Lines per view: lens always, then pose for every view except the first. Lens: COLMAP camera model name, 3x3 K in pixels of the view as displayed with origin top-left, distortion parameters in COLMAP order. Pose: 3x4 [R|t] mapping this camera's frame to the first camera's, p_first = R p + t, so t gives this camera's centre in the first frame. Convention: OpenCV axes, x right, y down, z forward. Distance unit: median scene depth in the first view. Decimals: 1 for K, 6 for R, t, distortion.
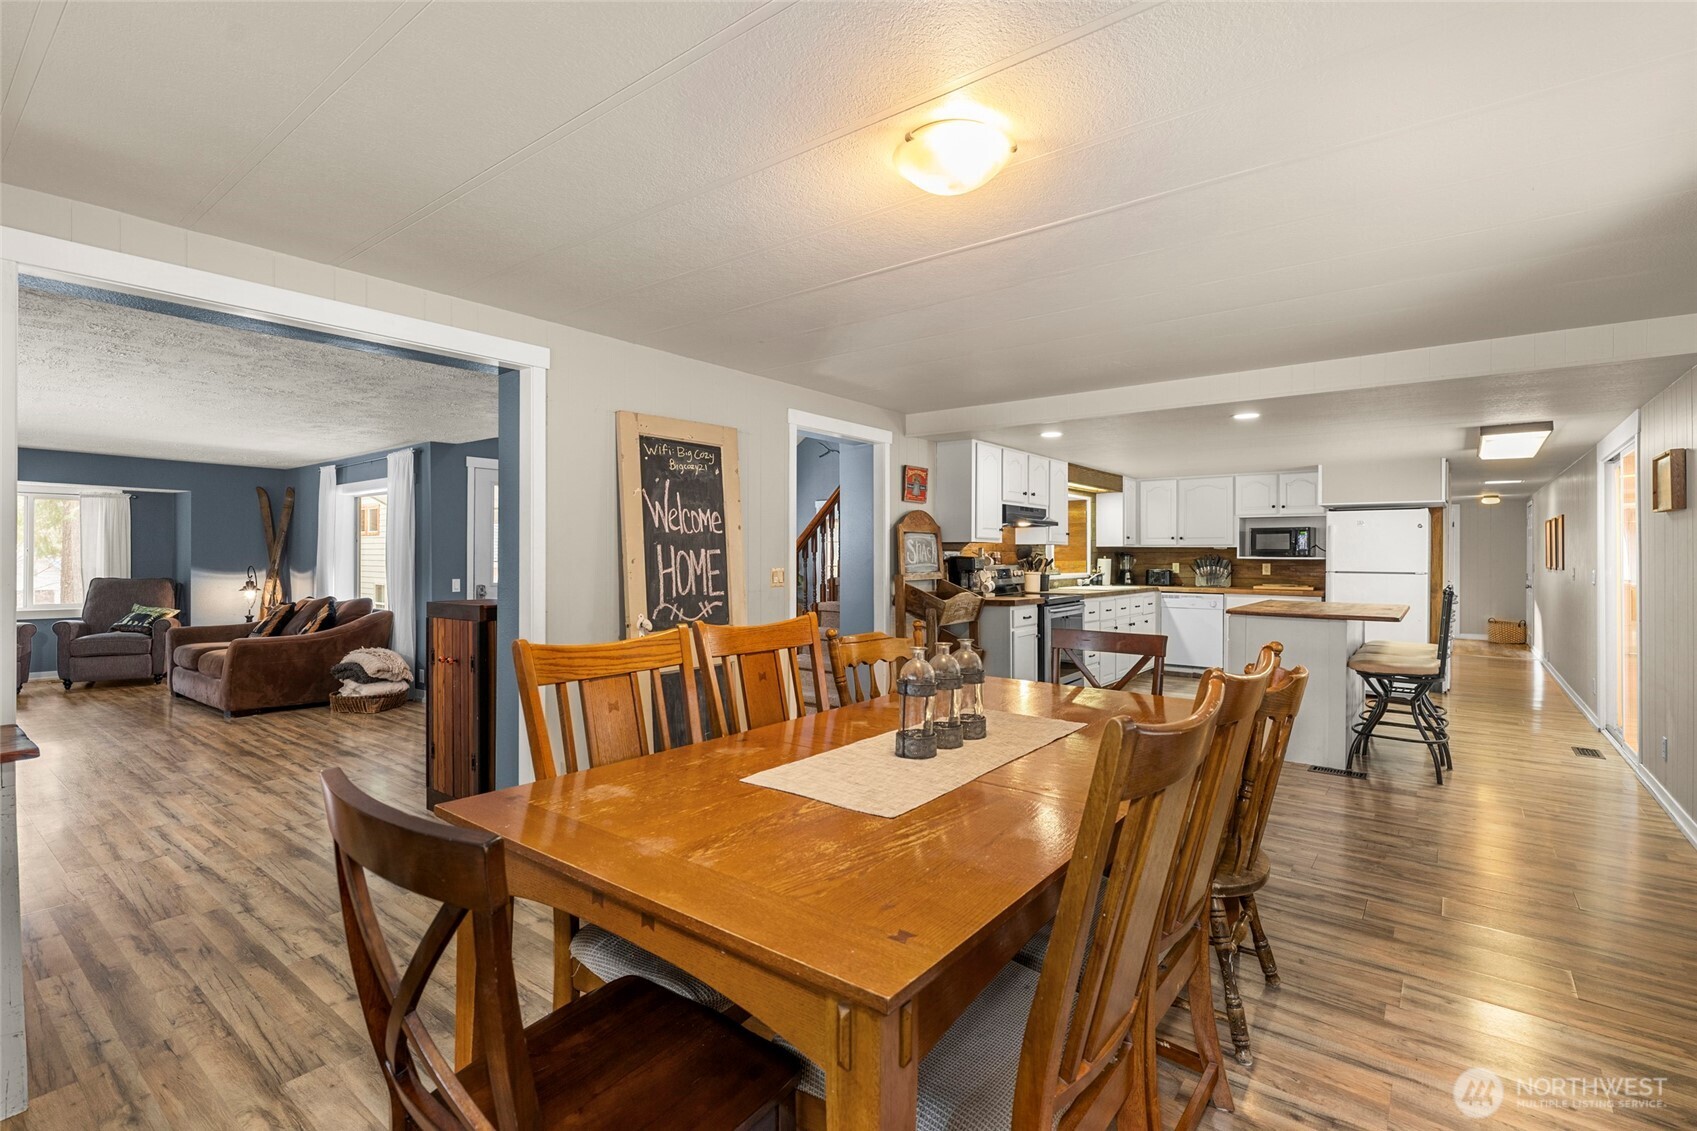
lens RADIAL K [[777.4, 0, 859.0], [0, 777.4, 561.4], [0, 0, 1]] dist [-0.000704, -0.000469]
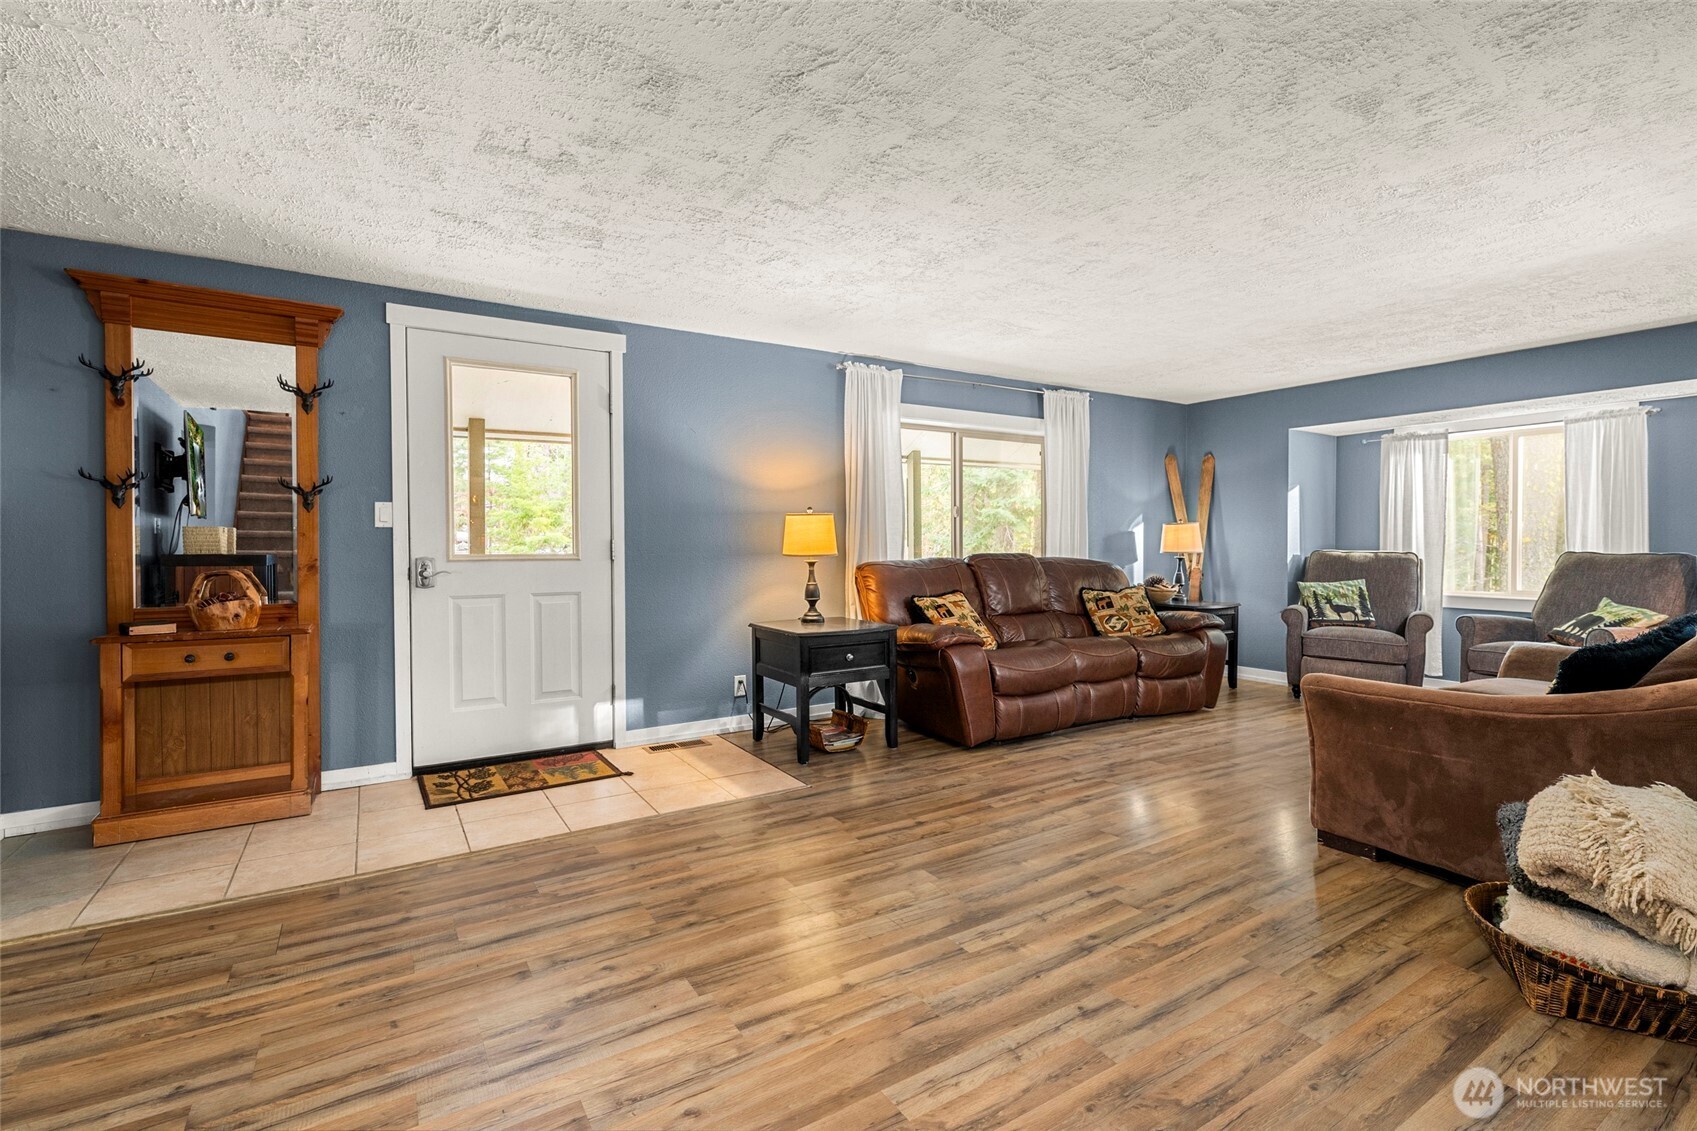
lens RADIAL K [[777.4, 0, 849.6], [0, 777.4, 558.9], [0, 0, 1]] dist [-0.000704, -0.000469]
pose [[-0.346065, 0.011776, -0.938137, -0.236446], [-0.007041, 0.999860, 0.015148, 0.024077], [0.938184, 0.011848, -0.345933, 0.749368]]
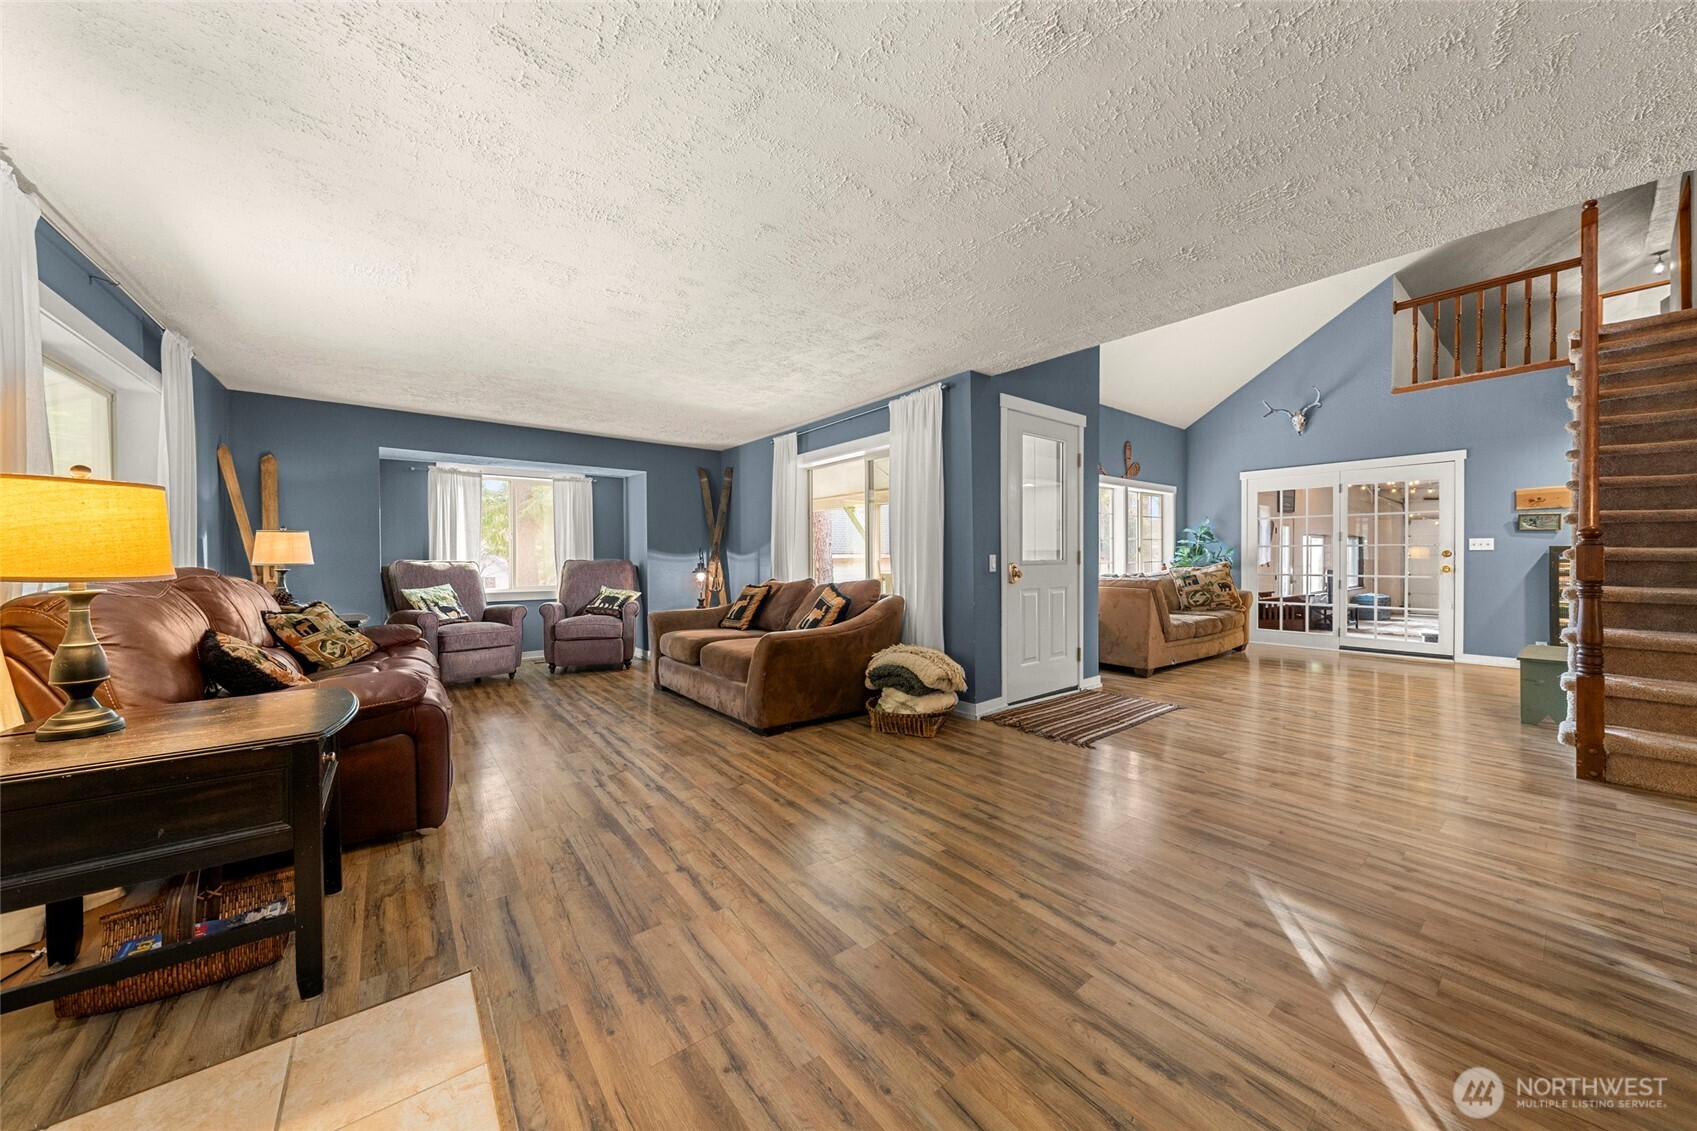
lens RADIAL K [[581.7, 0, 854.7], [0, 581.7, 558.1], [0, 0, 1]] dist [-0.004371, 0.000148]
pose [[0.971349, -0.005685, -0.237588, -0.490671], [0.005235, 0.999983, -0.002523, 0.025348], [0.237598, 0.001207, 0.971363, 0.396817]]
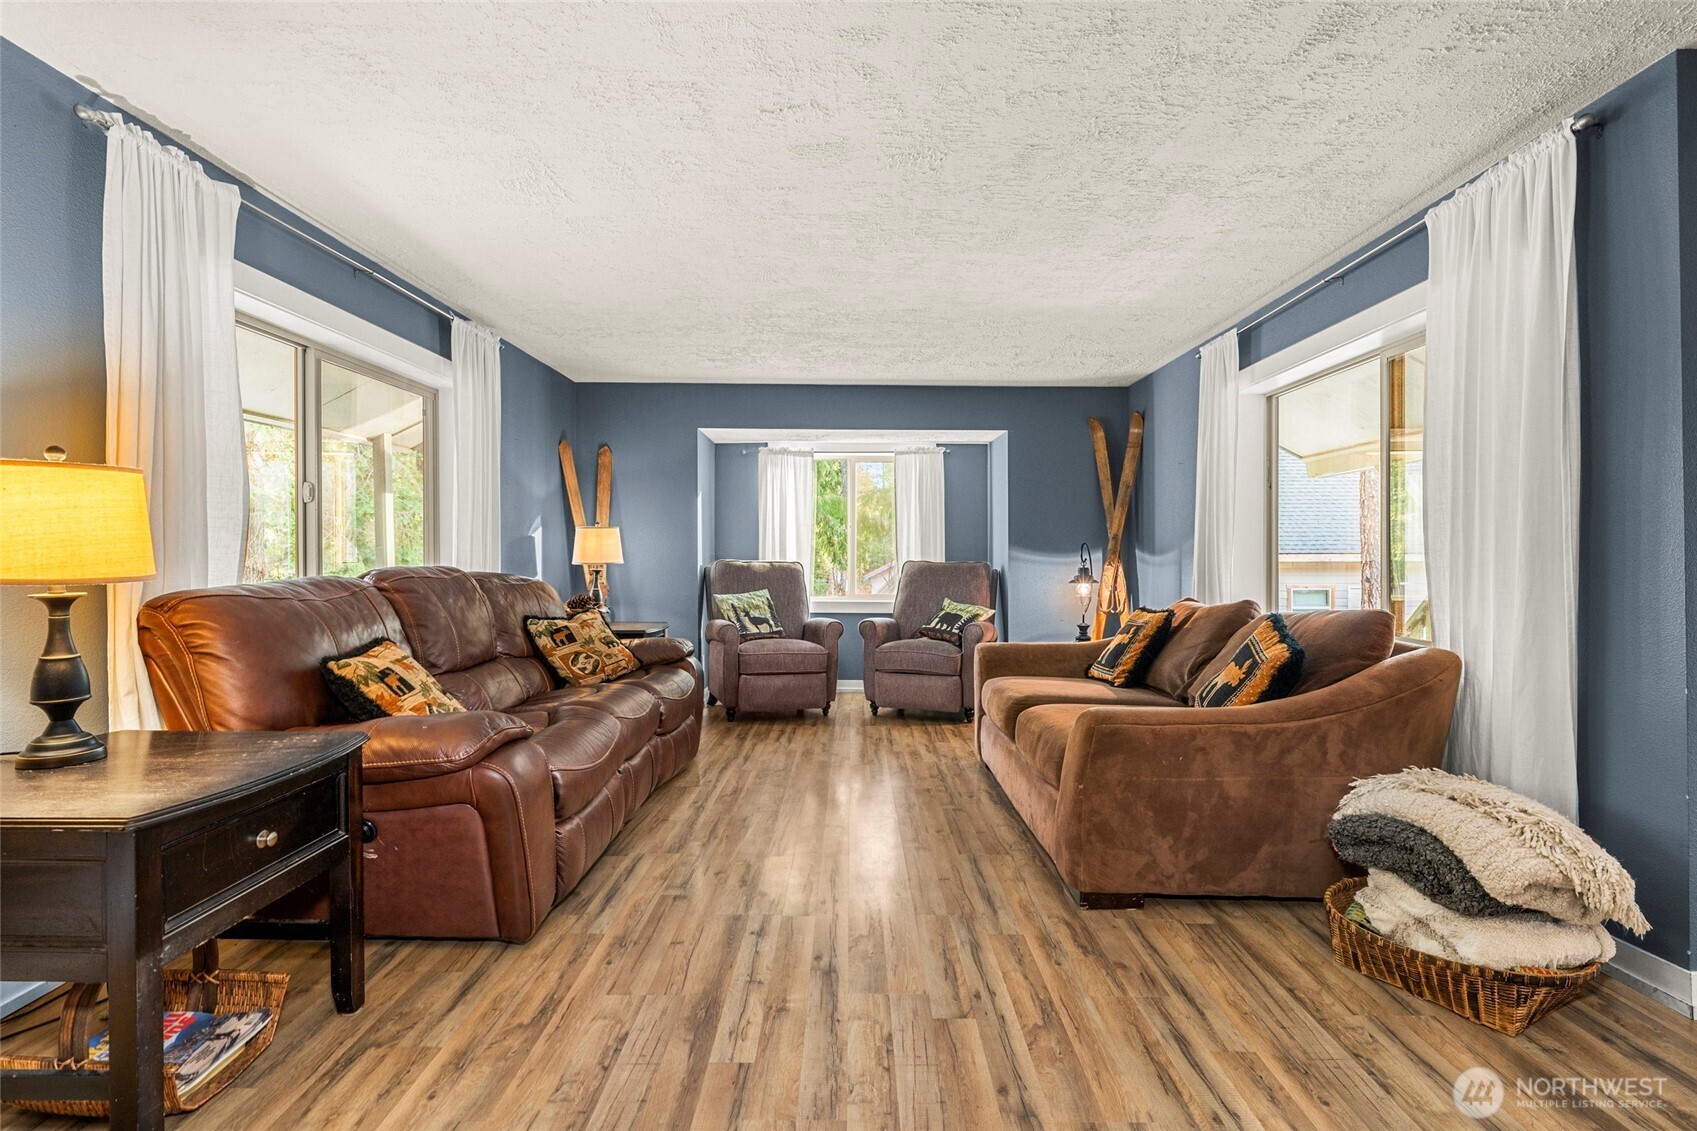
lens RADIAL K [[777.4, 0, 852.2], [0, 777.4, 558.6], [0, 0, 1]] dist [-0.000704, -0.000469]
pose [[0.609571, 0.000200, -0.792731, -0.476017], [-0.004421, 0.999985, -0.003147, 0.024100], [0.792719, 0.005423, 0.609563, 0.561503]]
